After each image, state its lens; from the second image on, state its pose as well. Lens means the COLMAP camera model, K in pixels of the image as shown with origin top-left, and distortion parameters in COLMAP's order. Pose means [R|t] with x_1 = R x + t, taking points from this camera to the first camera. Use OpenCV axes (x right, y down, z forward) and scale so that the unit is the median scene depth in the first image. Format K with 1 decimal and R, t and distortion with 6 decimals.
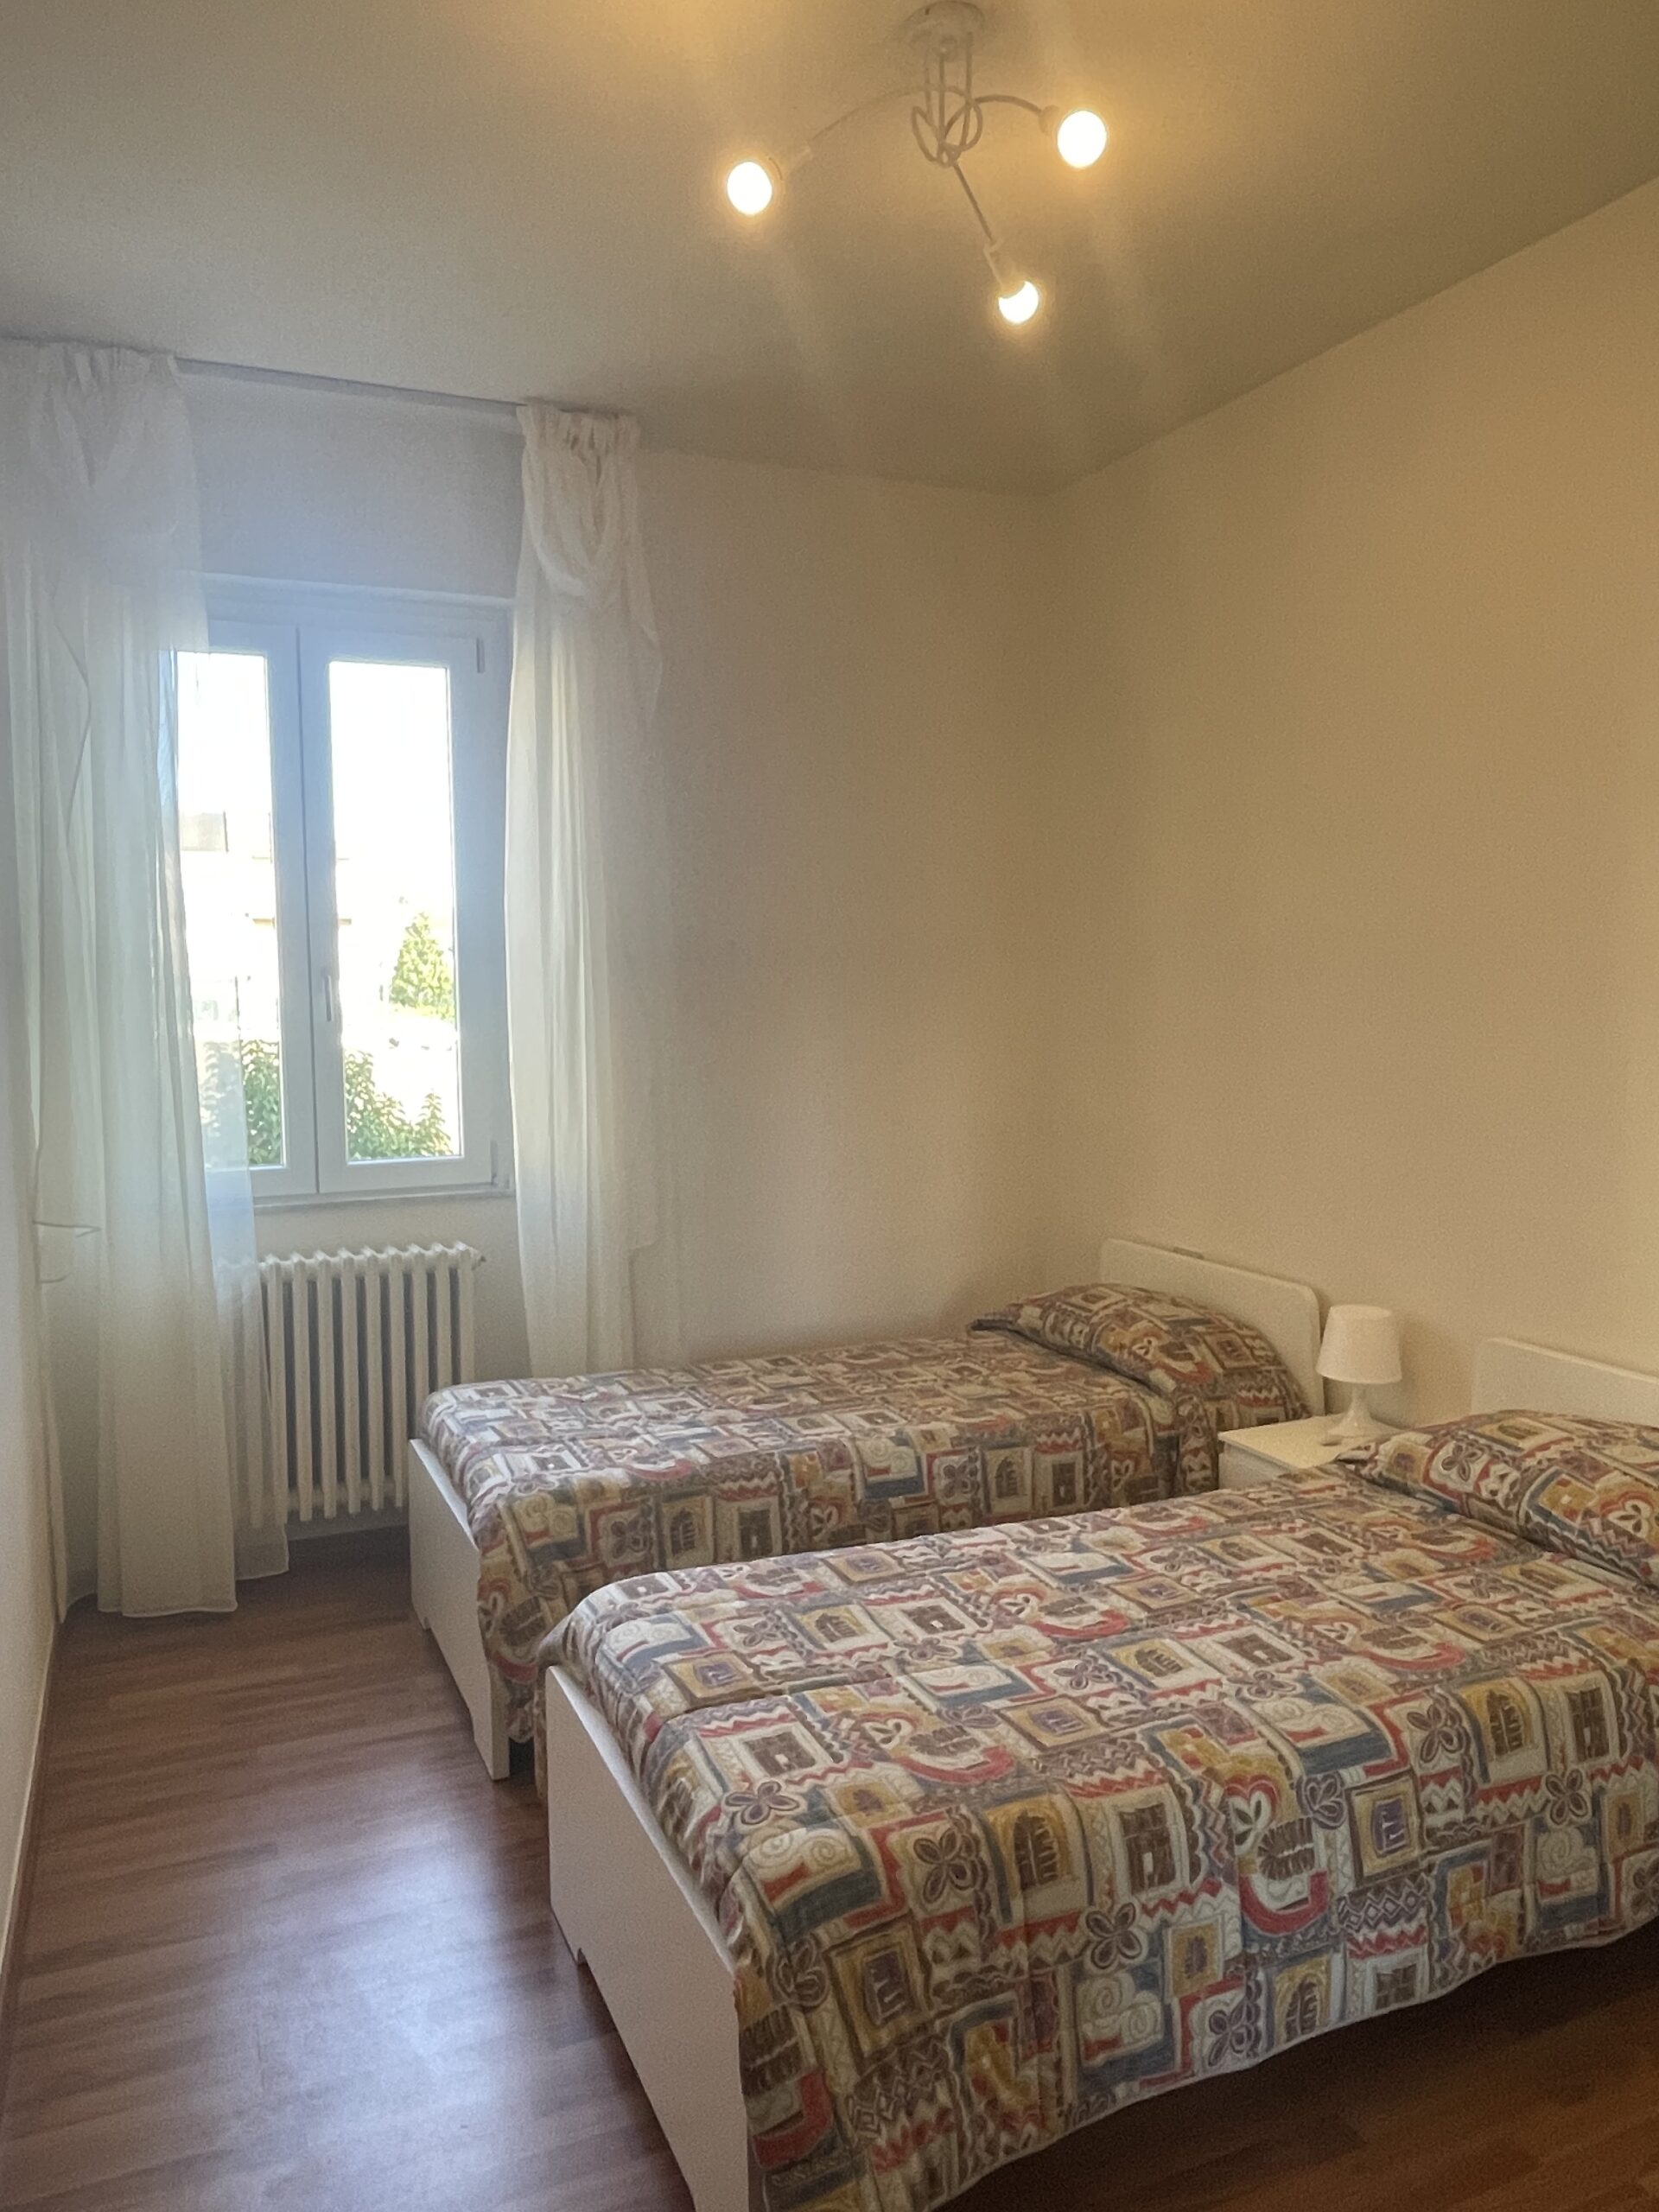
lens RADIAL K [[1575.1, 0, 834.7], [0, 1575.1, 1110.1], [0, 0, 1]] dist [0.006530, 0.000756]
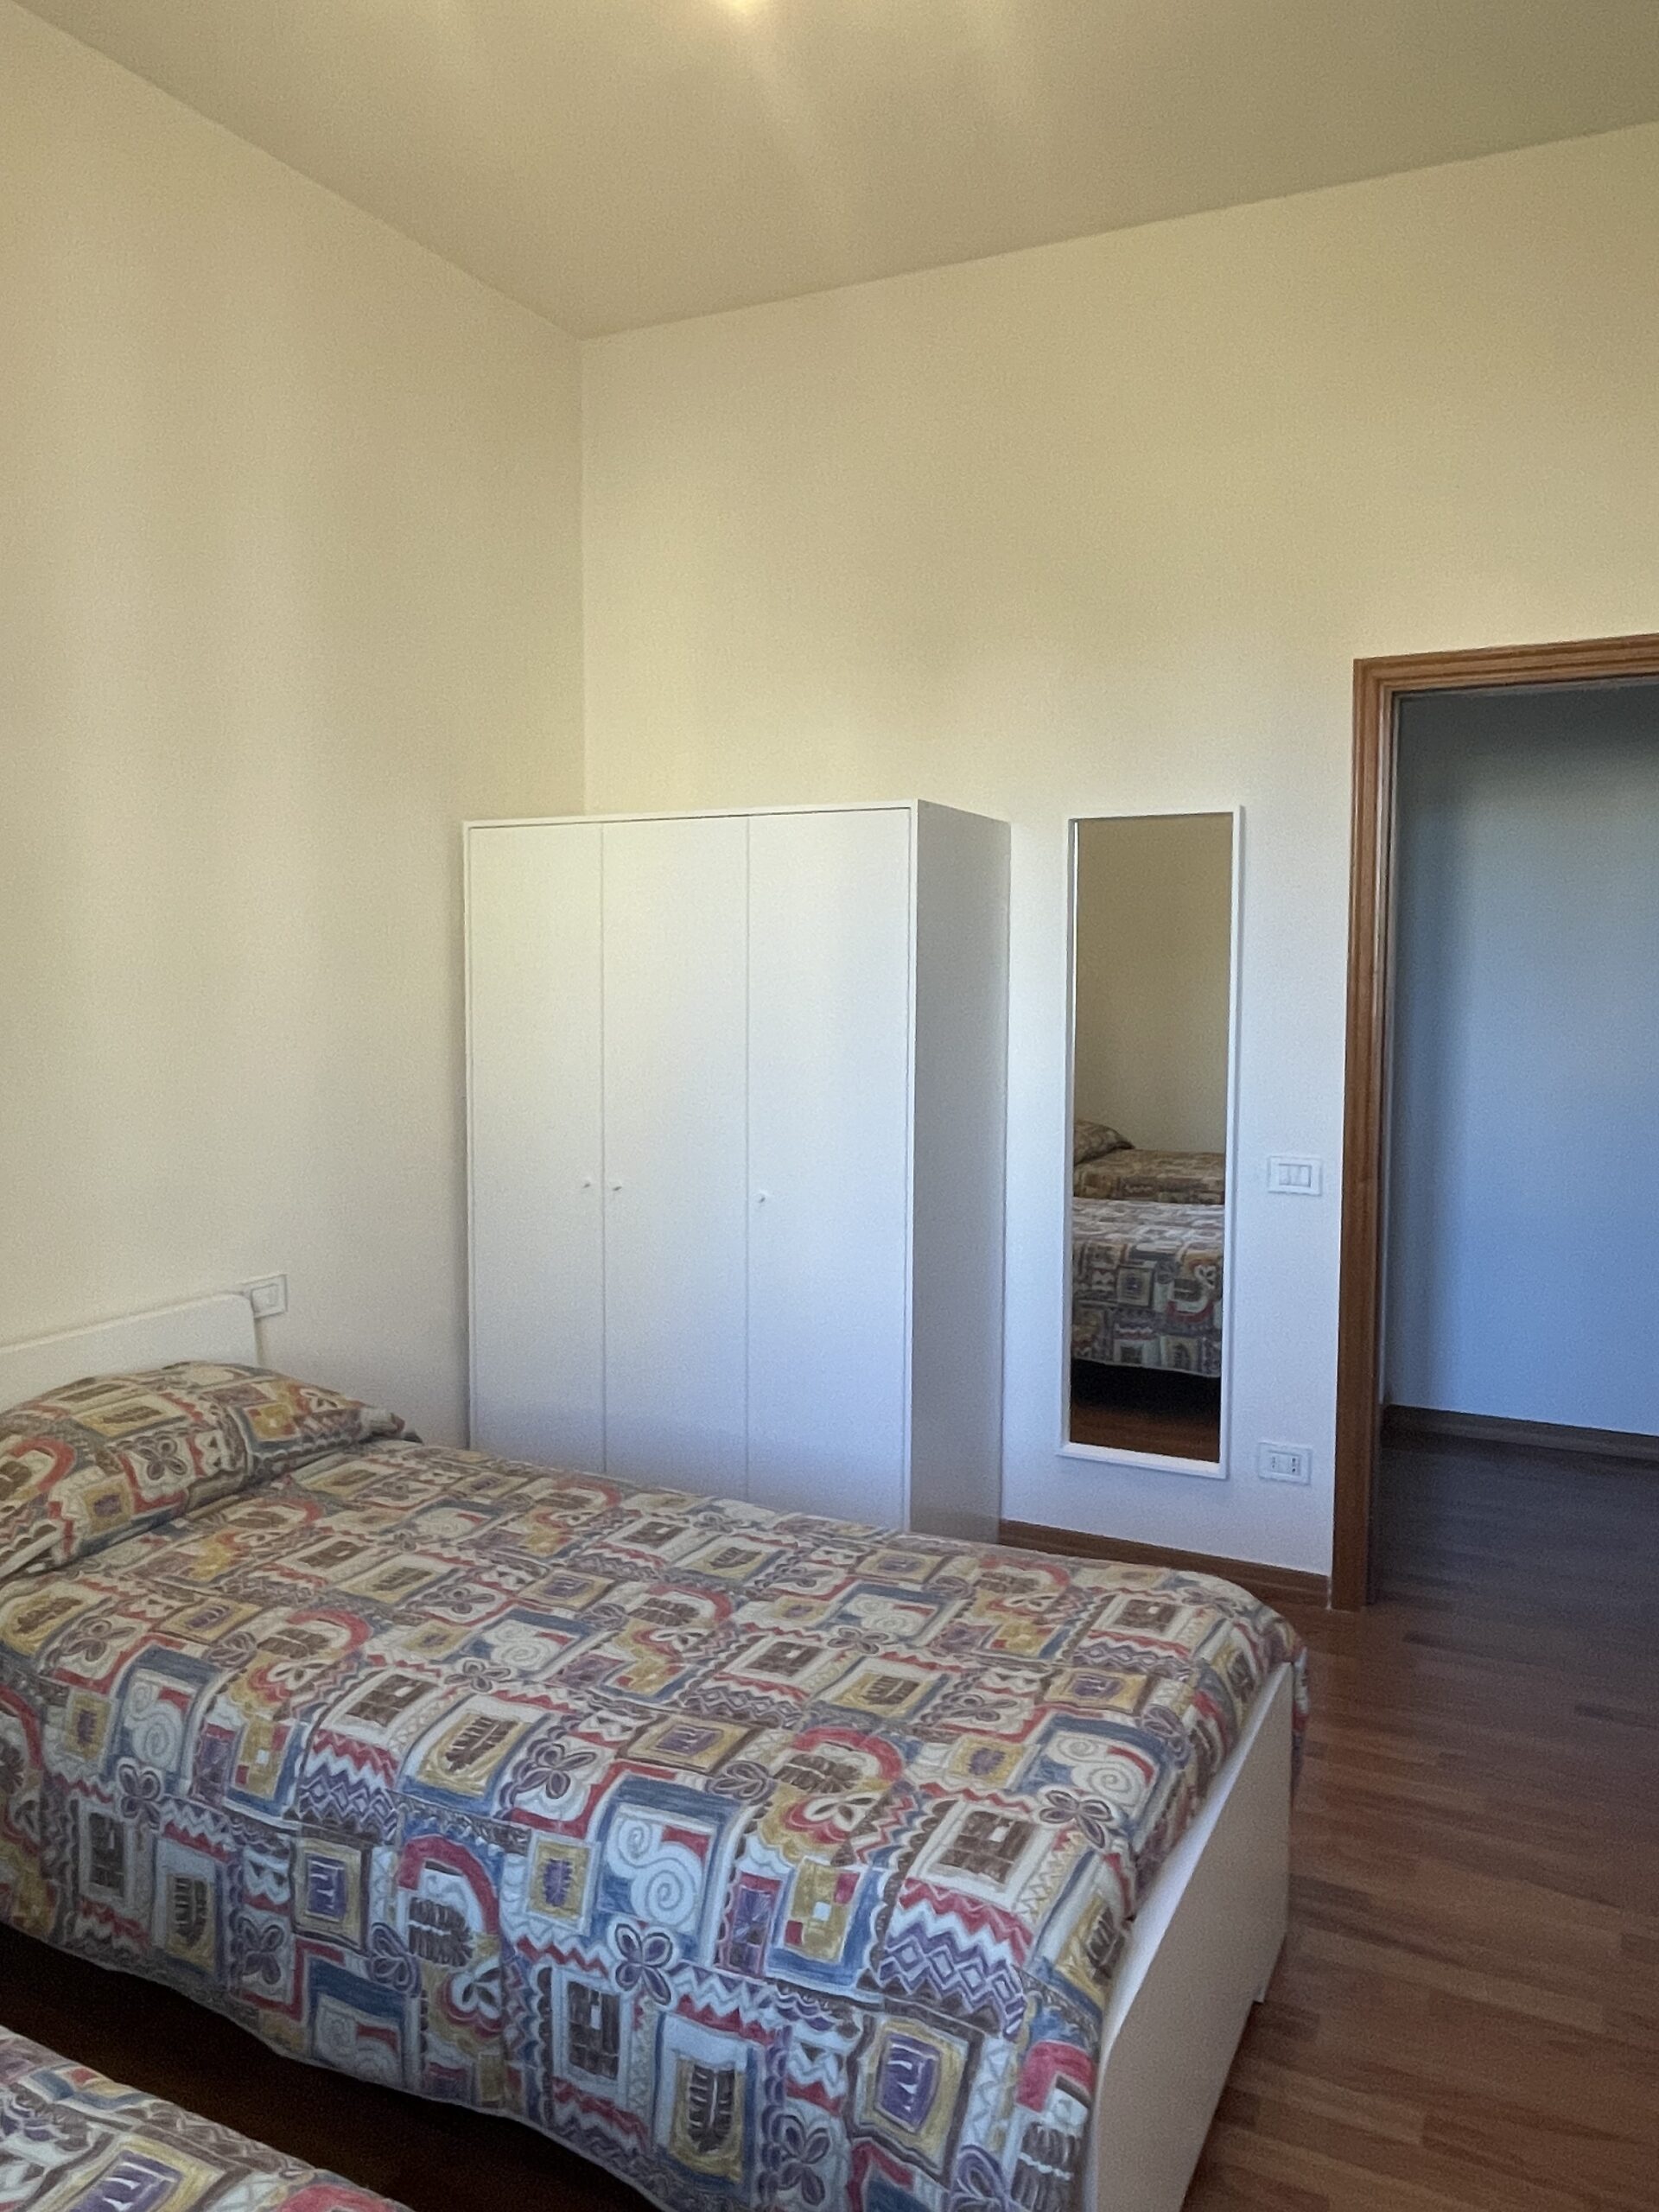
lens RADIAL K [[1575.1, 0, 834.8], [0, 1575.1, 1092.8], [0, 0, 1]] dist [0.006530, 0.000756]
pose [[-0.647302, -0.053544, 0.760350, -0.516694], [0.071622, 0.988844, 0.130608, -0.063112], [-0.758861, 0.139000, -0.636246, 1.360029]]
